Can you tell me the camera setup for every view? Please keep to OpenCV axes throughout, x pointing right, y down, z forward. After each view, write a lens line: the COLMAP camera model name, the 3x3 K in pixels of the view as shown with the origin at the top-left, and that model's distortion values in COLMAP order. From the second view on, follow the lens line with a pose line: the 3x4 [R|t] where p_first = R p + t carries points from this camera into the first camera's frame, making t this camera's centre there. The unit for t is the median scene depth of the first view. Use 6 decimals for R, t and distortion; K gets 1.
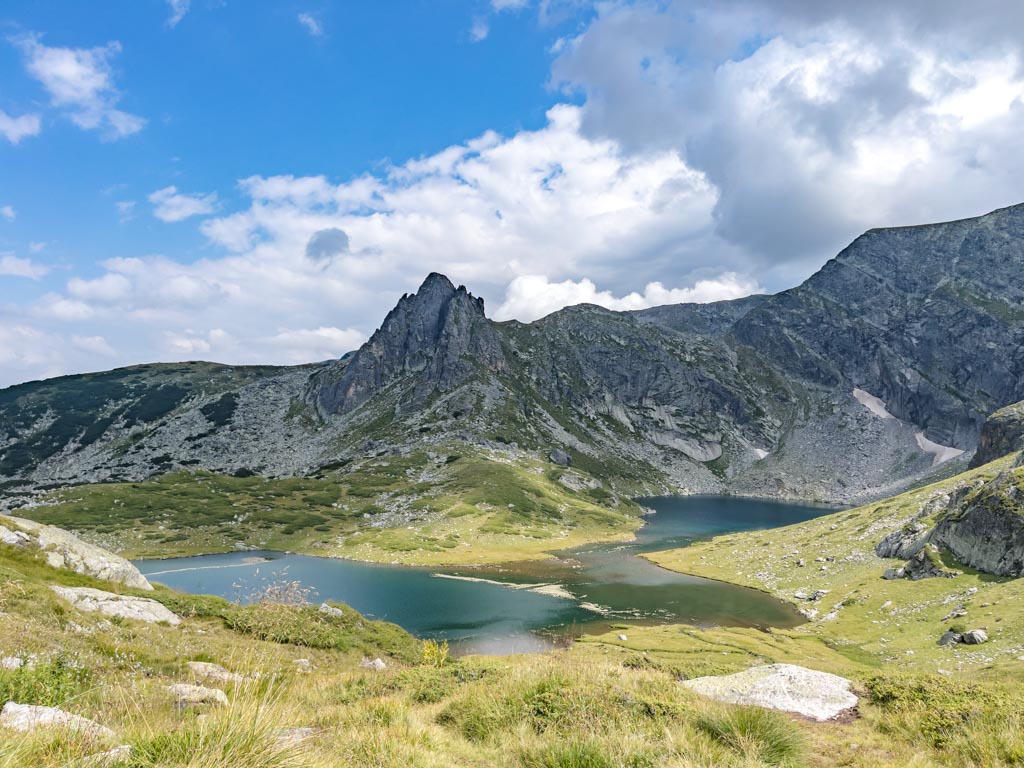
lens RADIAL K [[750.5, 0, 512.9], [0, 750.5, 387.5], [0, 0, 1]] dist [0.062303, -0.108335]
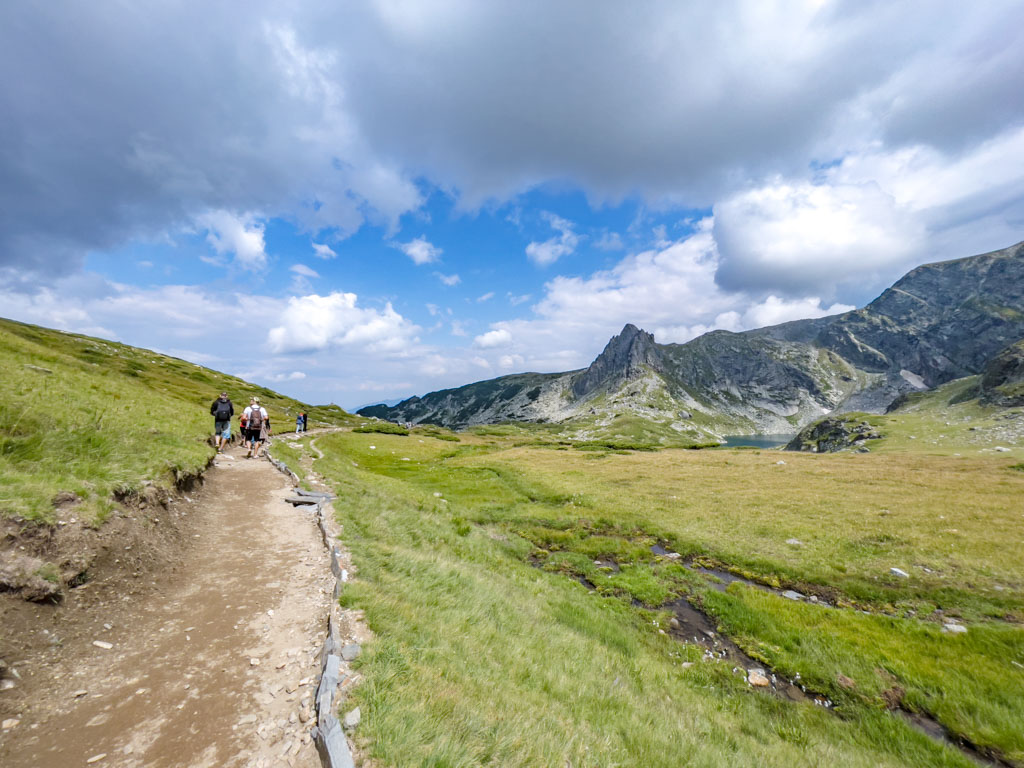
lens RADIAL K [[401.9, 0, 510.7], [0, 401.9, 387.4], [0, 0, 1]] dist [-0.028793, -0.000010]
pose [[0.884330, -0.031867, -0.465773, 0.115142], [0.044620, 0.998870, 0.016377, -0.012913], [0.464725, -0.035266, 0.884753, -0.116864]]
